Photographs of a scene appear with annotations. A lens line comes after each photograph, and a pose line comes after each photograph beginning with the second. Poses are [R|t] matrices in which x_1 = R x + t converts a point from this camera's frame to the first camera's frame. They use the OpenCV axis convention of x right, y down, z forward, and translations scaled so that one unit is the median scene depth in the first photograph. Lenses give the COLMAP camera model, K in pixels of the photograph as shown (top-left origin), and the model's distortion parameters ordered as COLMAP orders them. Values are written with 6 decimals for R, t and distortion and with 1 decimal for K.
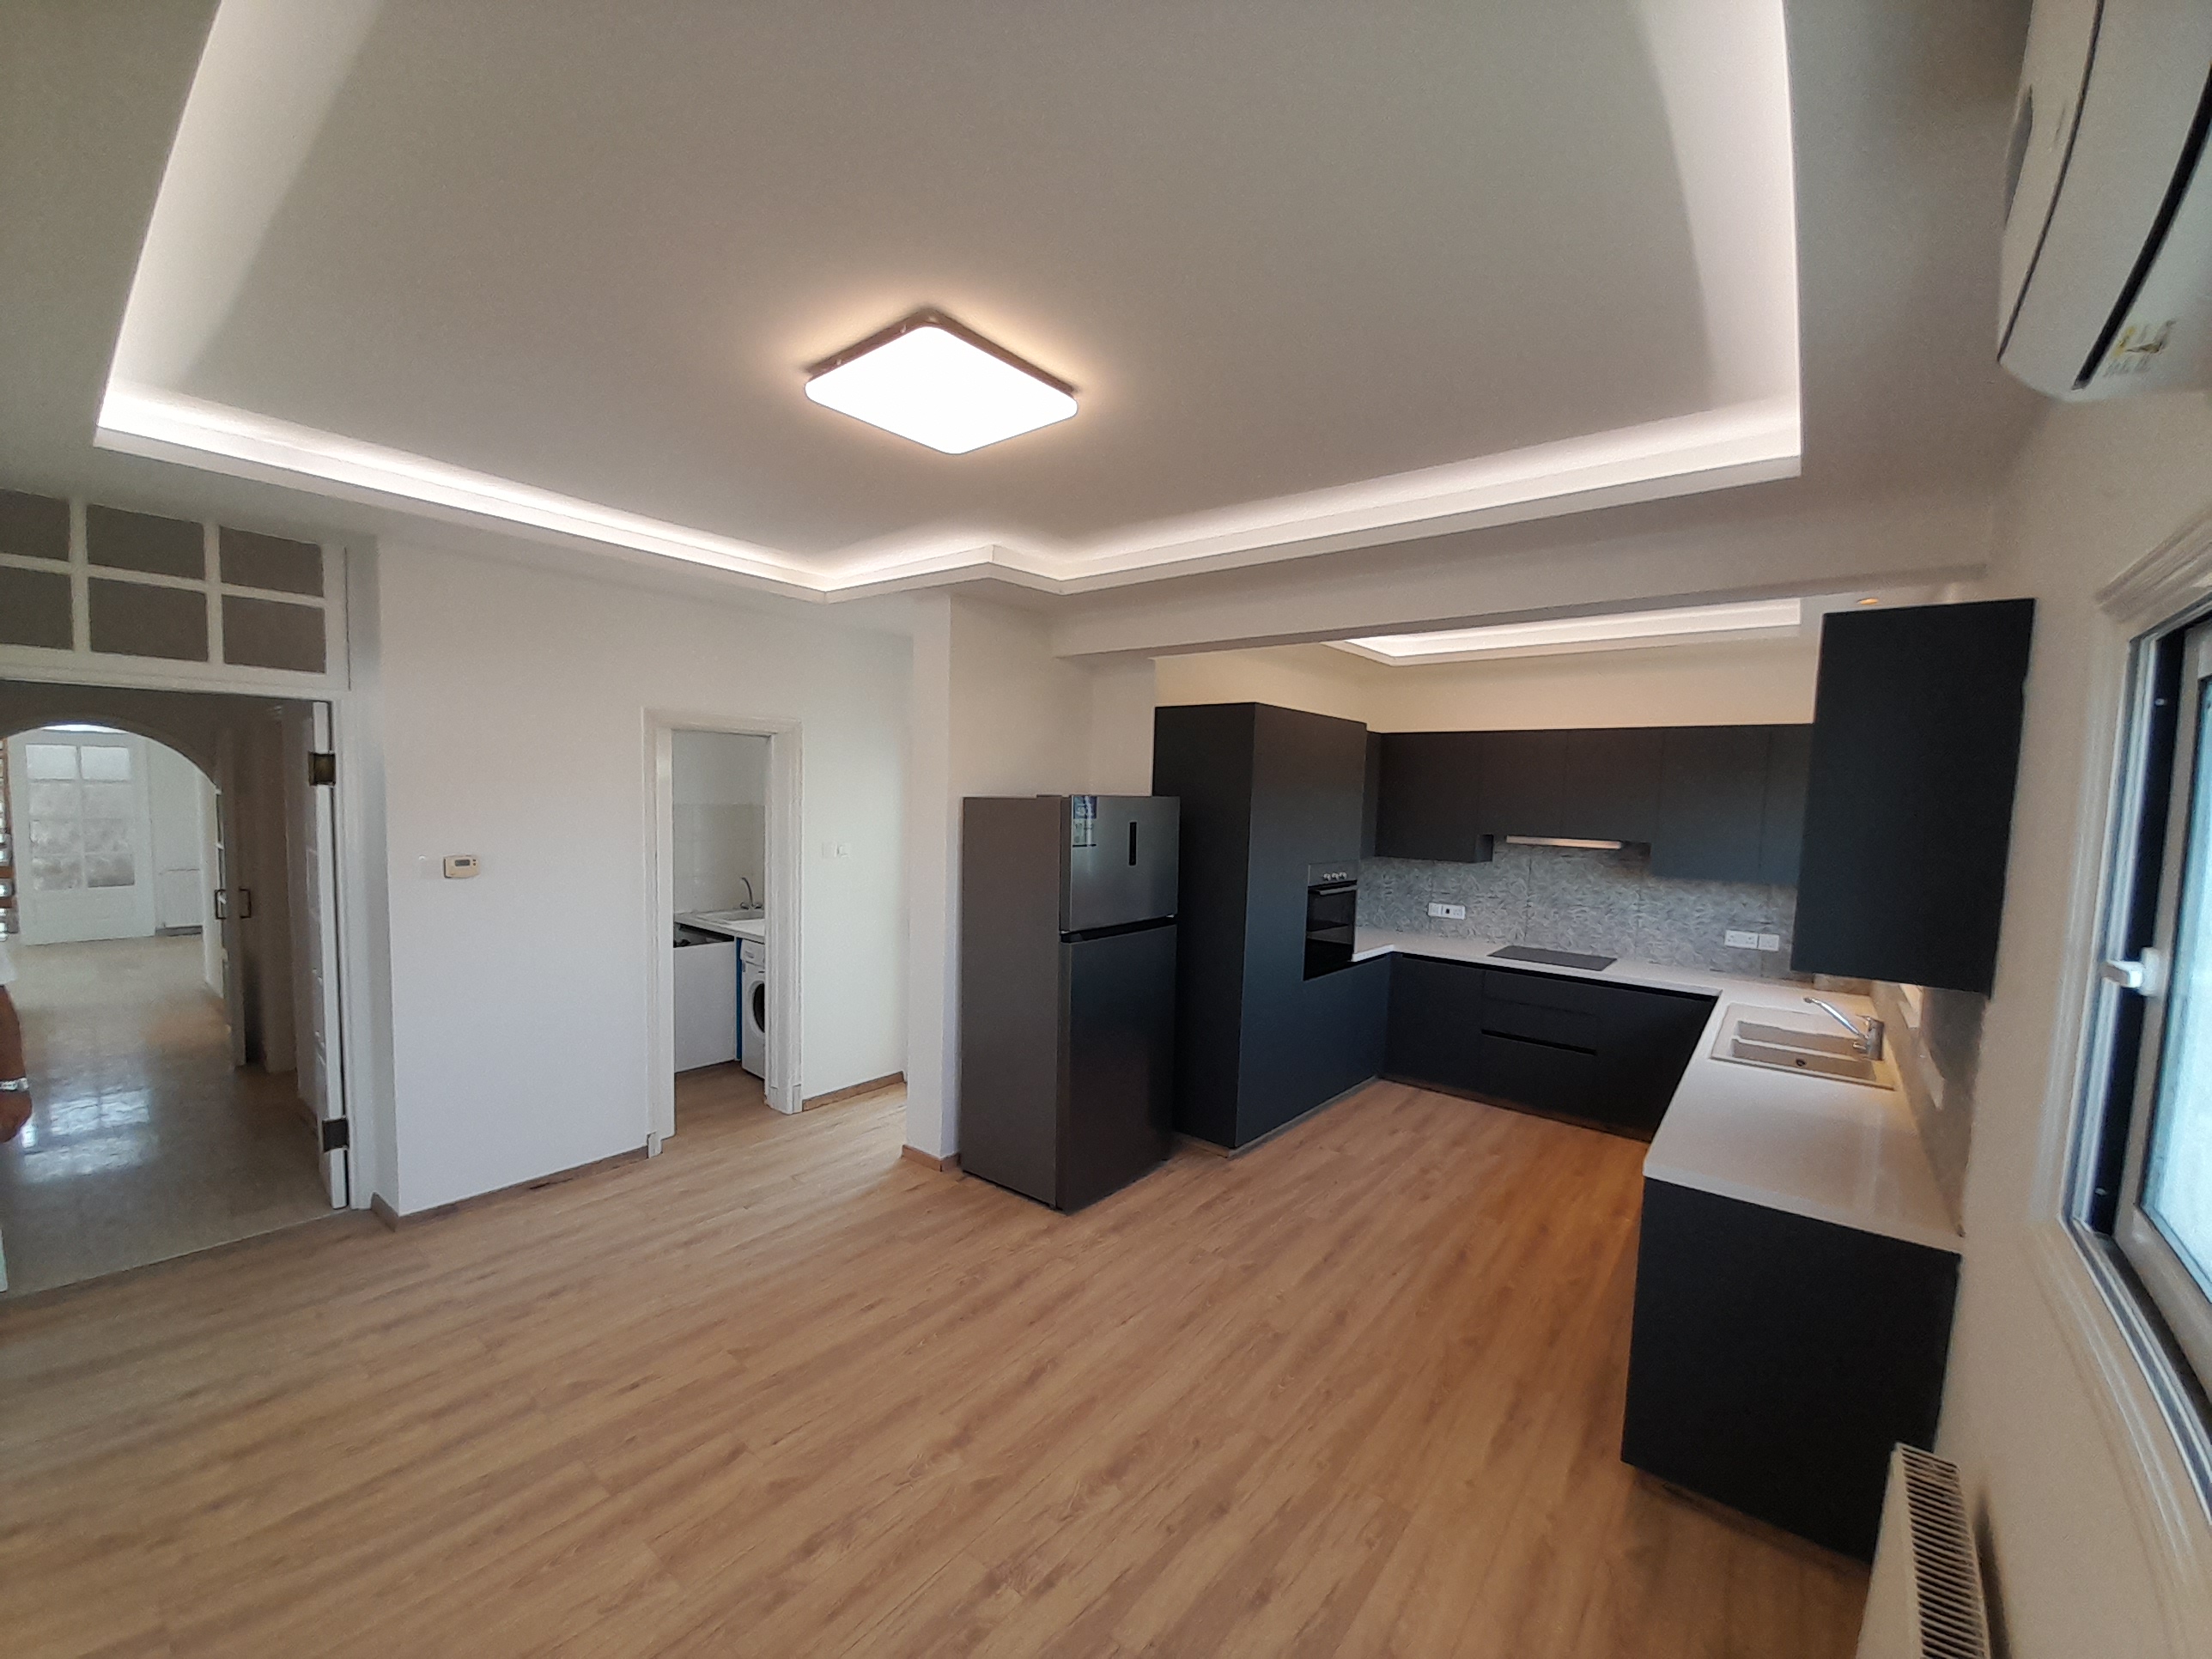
lens RADIAL K [[890.5, 0, 1067.7], [0, 890.5, 860.6], [0, 0, 1]] dist [0.000545, -0.007810]
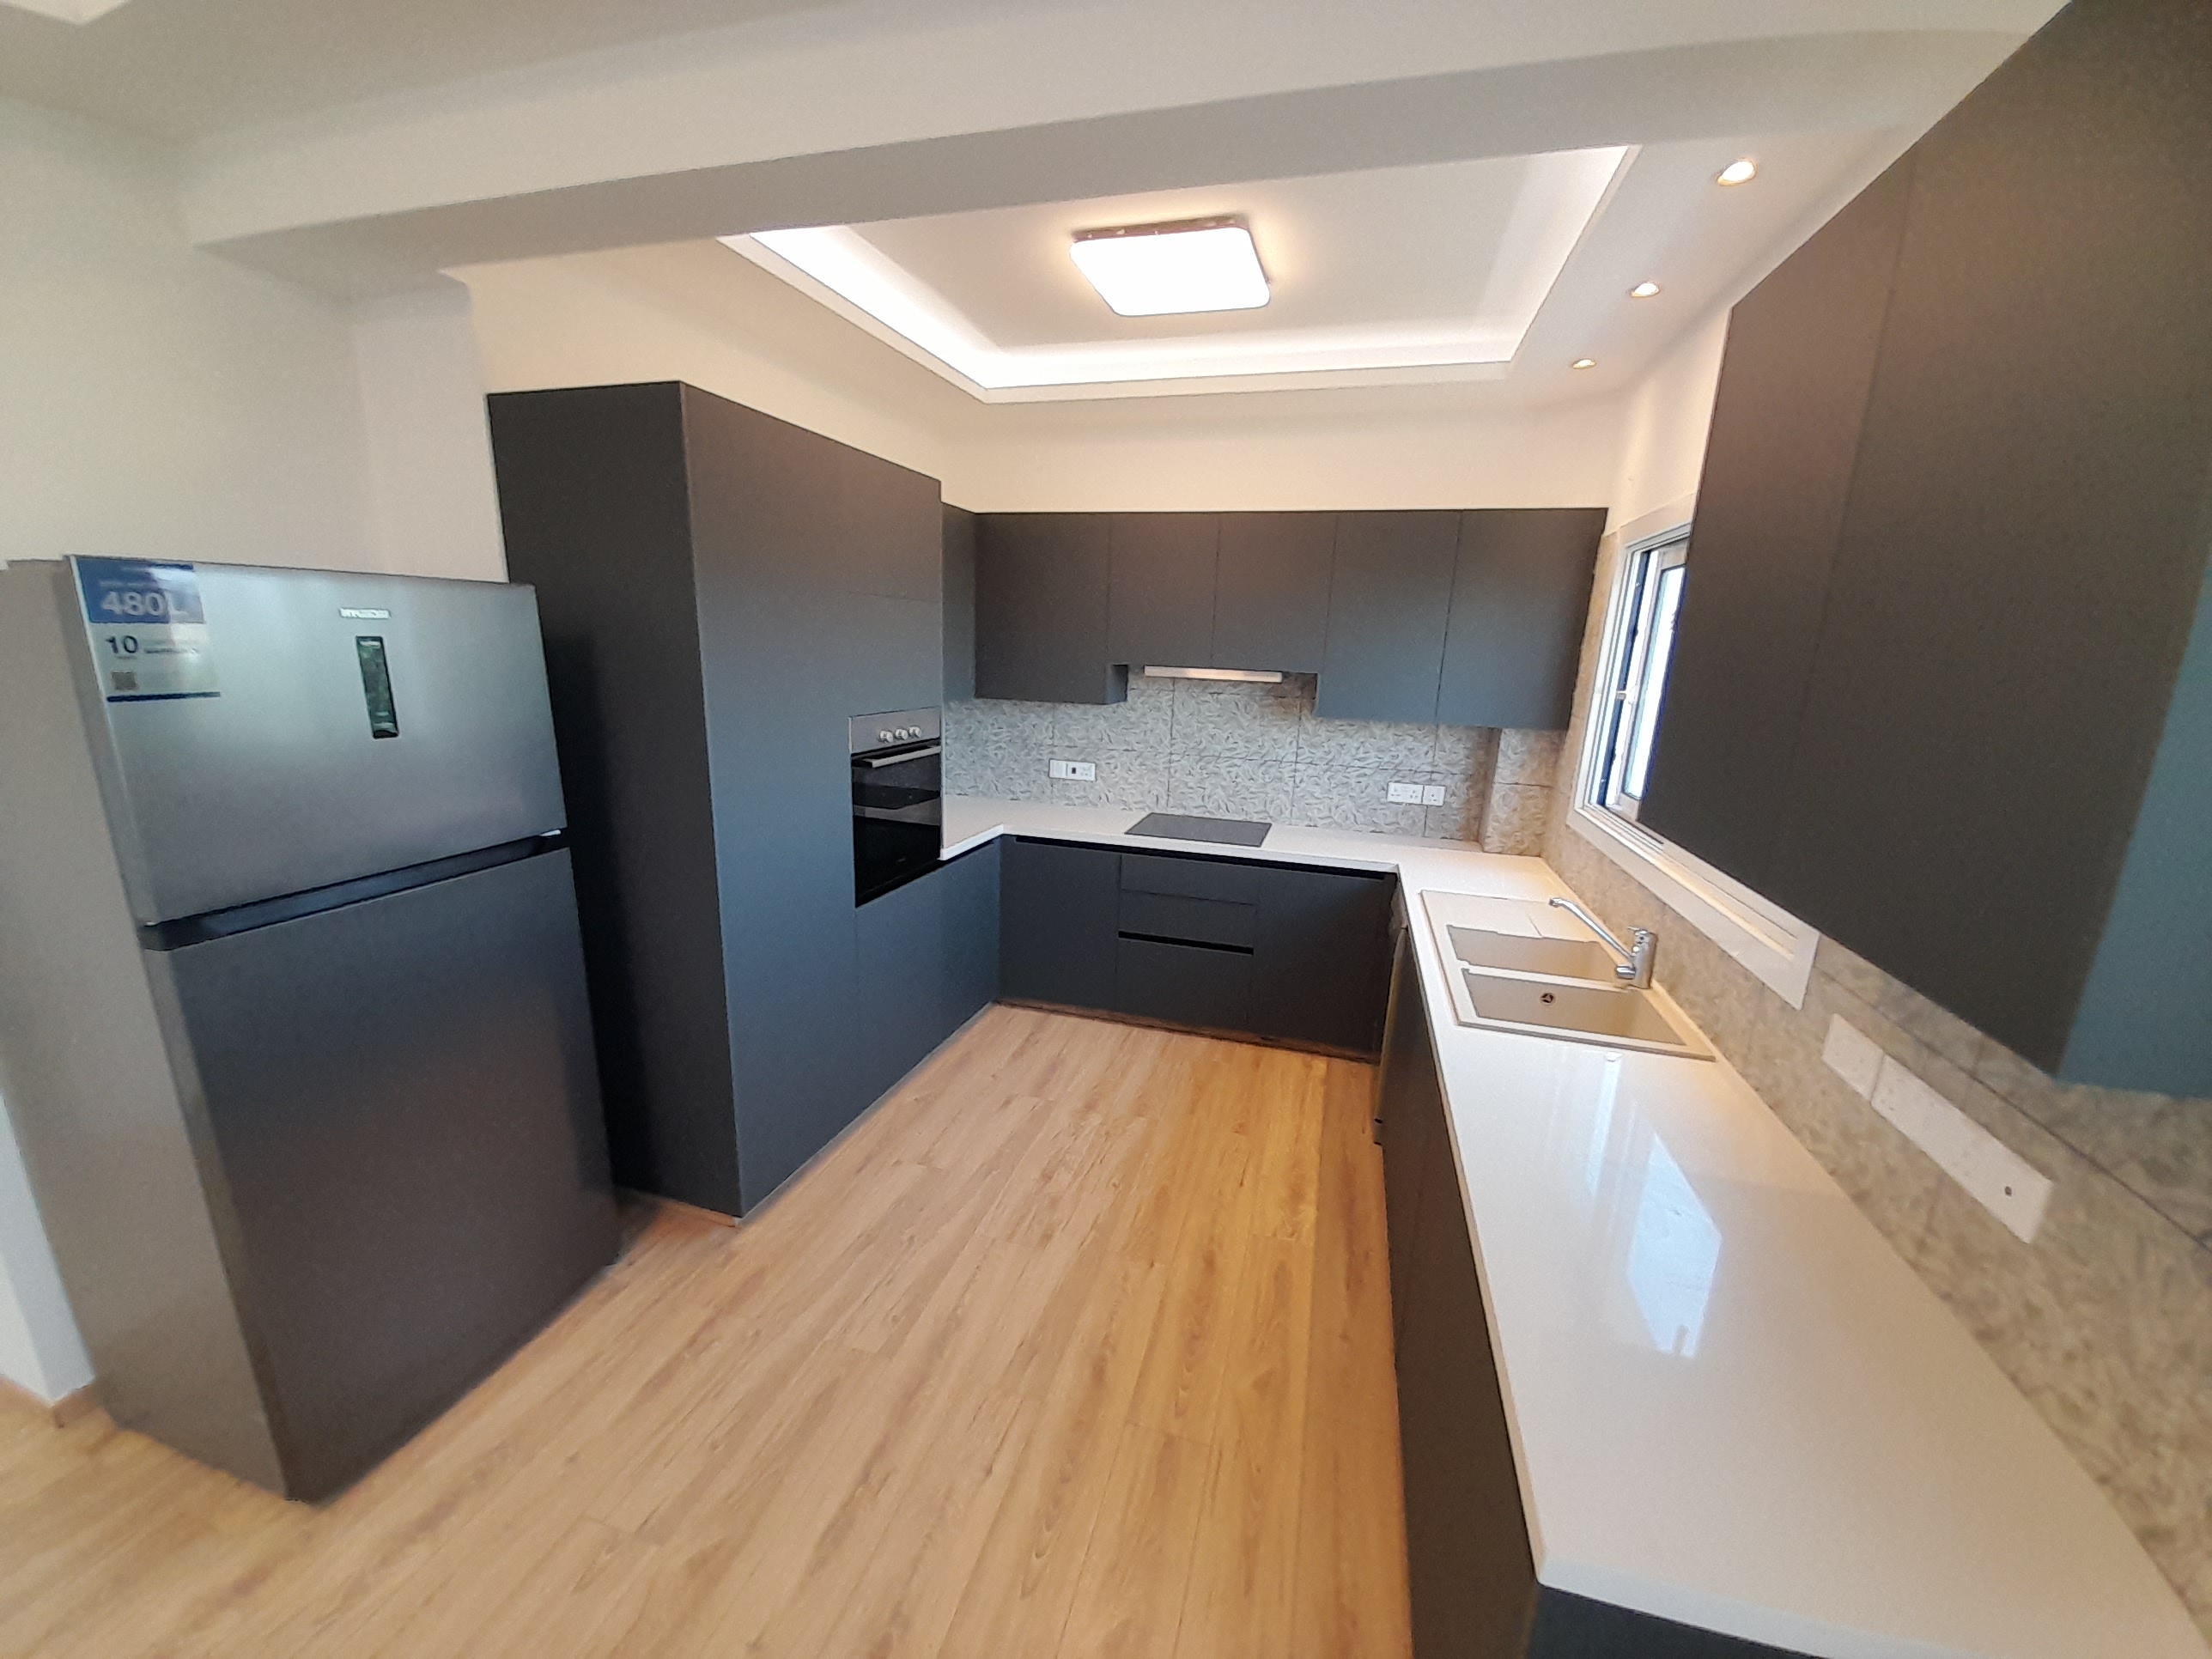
lens RADIAL K [[878.4, 0, 1100.7], [0, 878.4, 870.2], [0, 0, 1]] dist [-0.000605, -0.007619]
pose [[0.911781, -0.099534, 0.398432, 0.186902], [0.021738, 0.980522, 0.195204, -0.005960], [-0.410101, -0.169322, 0.896185, 0.406491]]
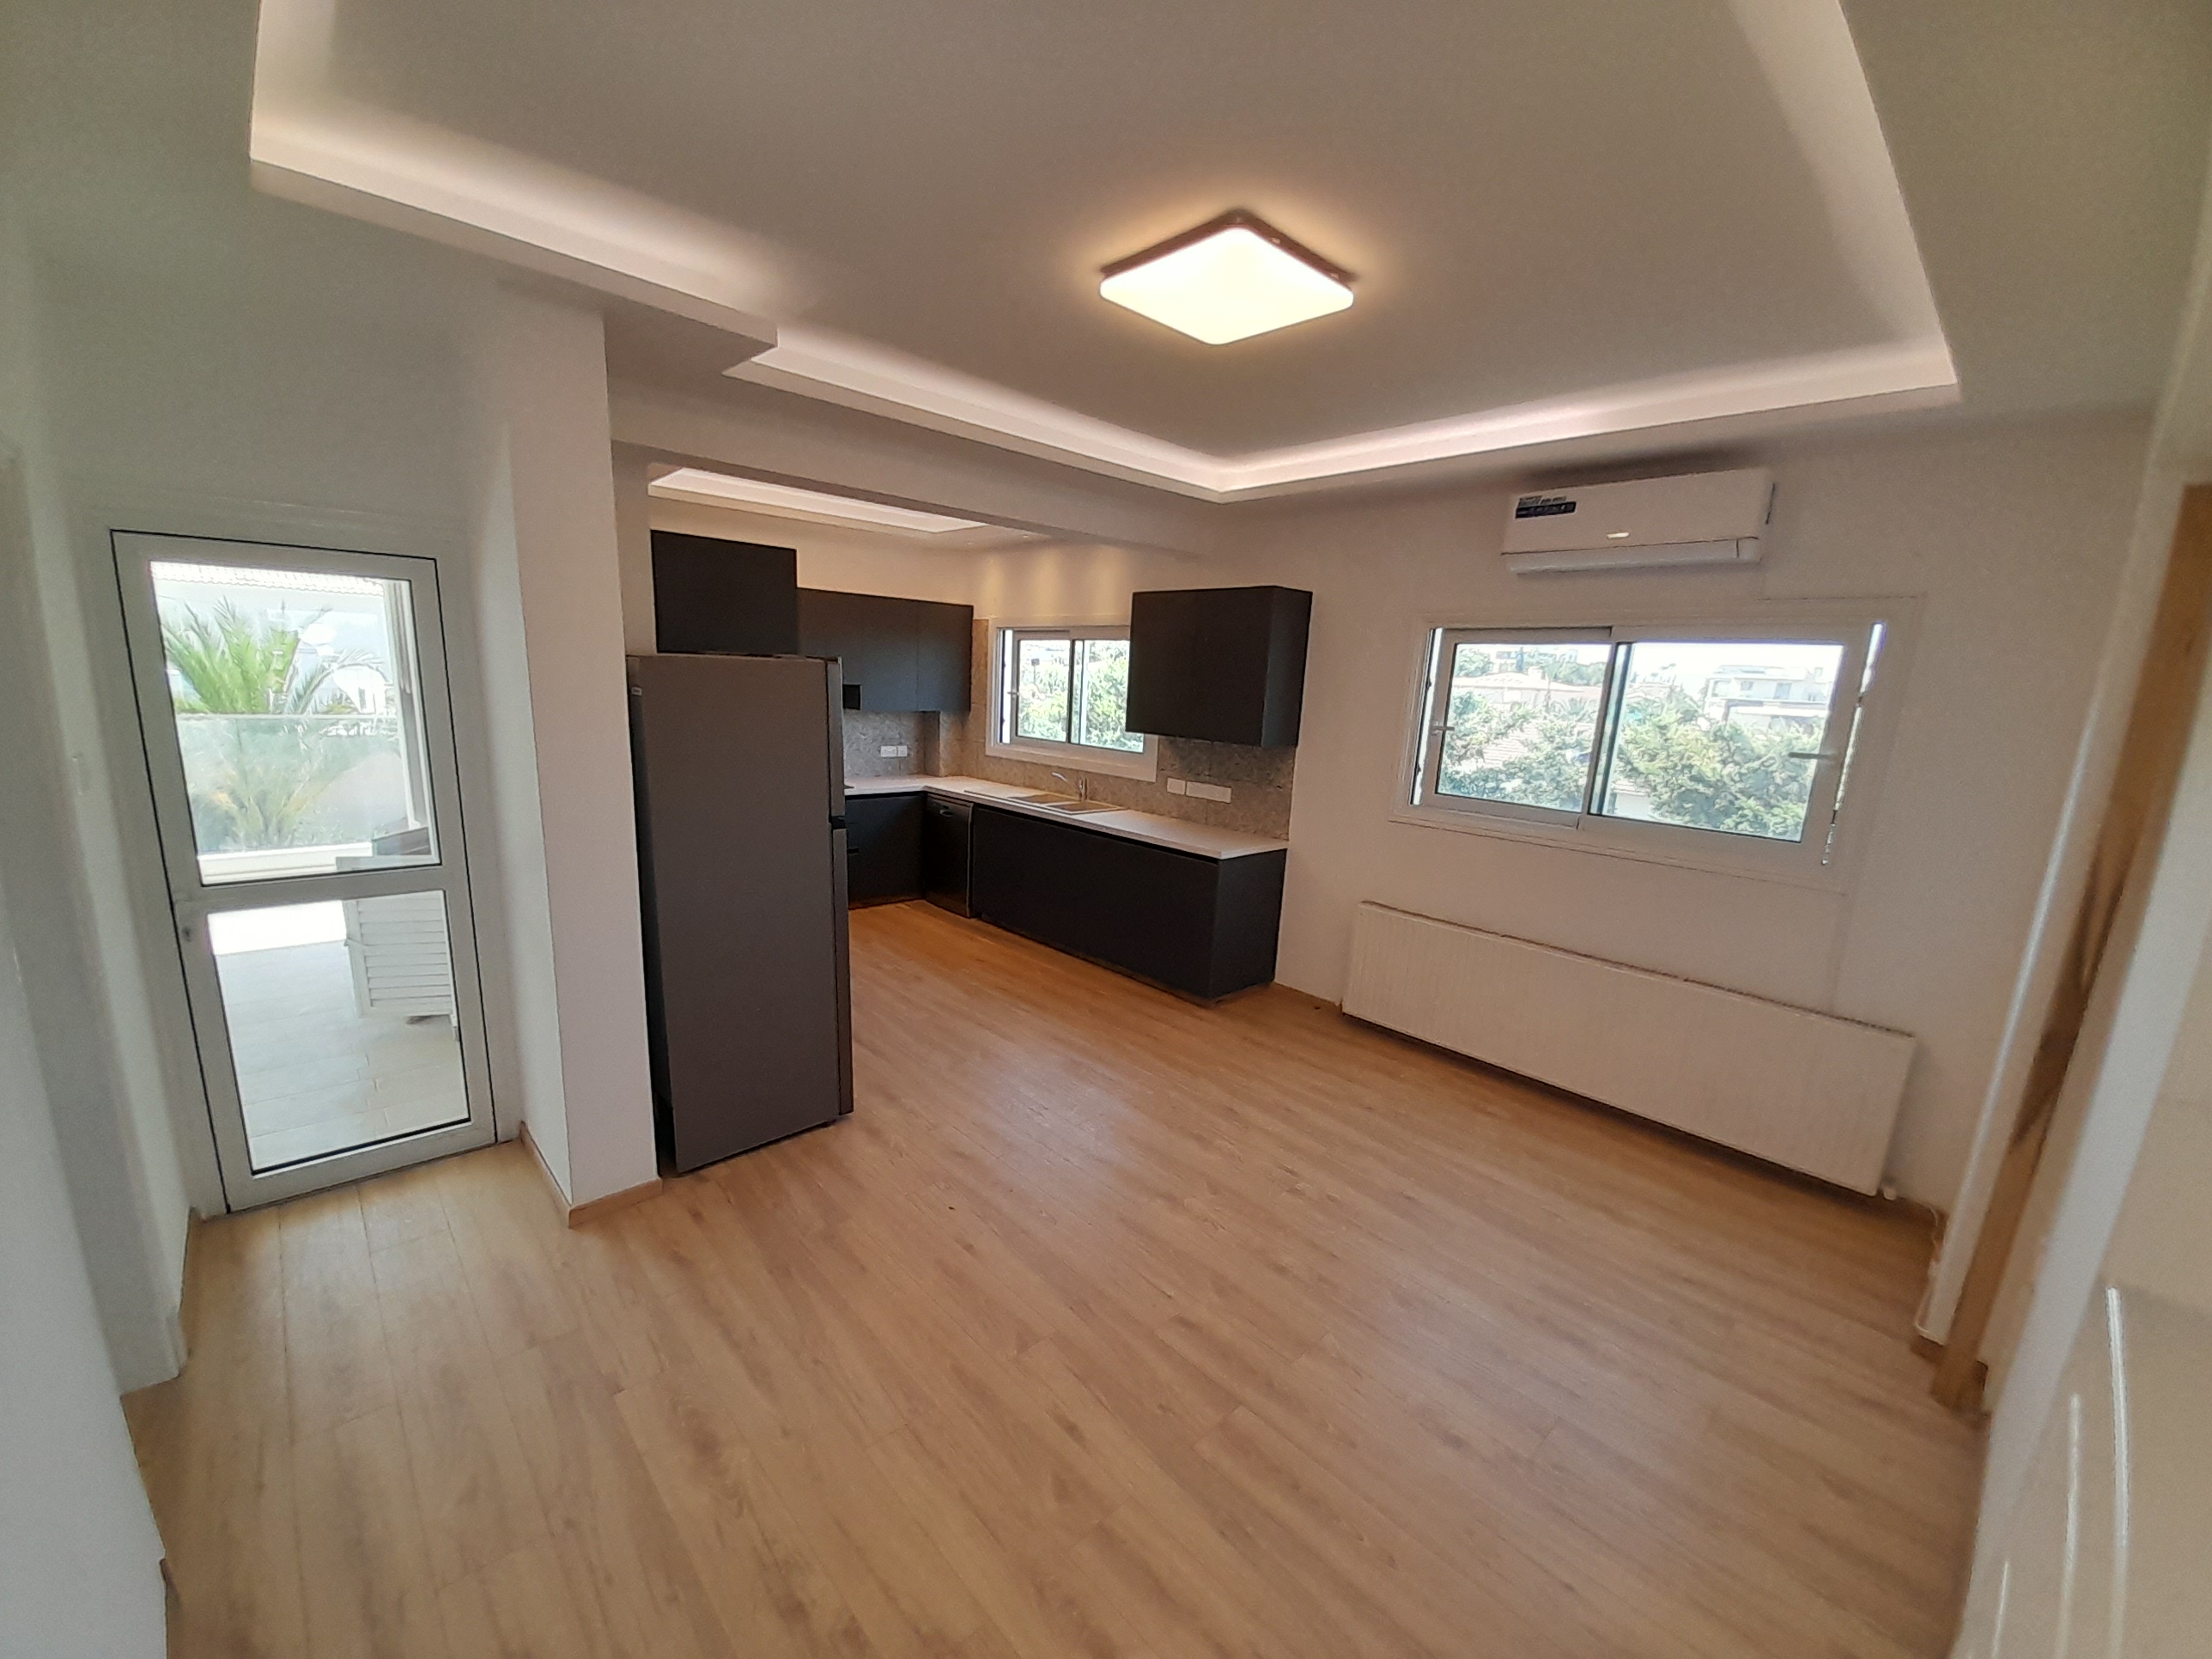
lens RADIAL K [[888.4, 0, 1121.4], [0, 888.4, 869.0], [0, 0, 1]] dist [0.001528, 0.000161]
pose [[0.095399, -0.236602, 0.966912, -0.683991], [0.028901, 0.971591, 0.234895, -0.056982], [-0.995019, 0.005536, 0.099527, 0.518599]]
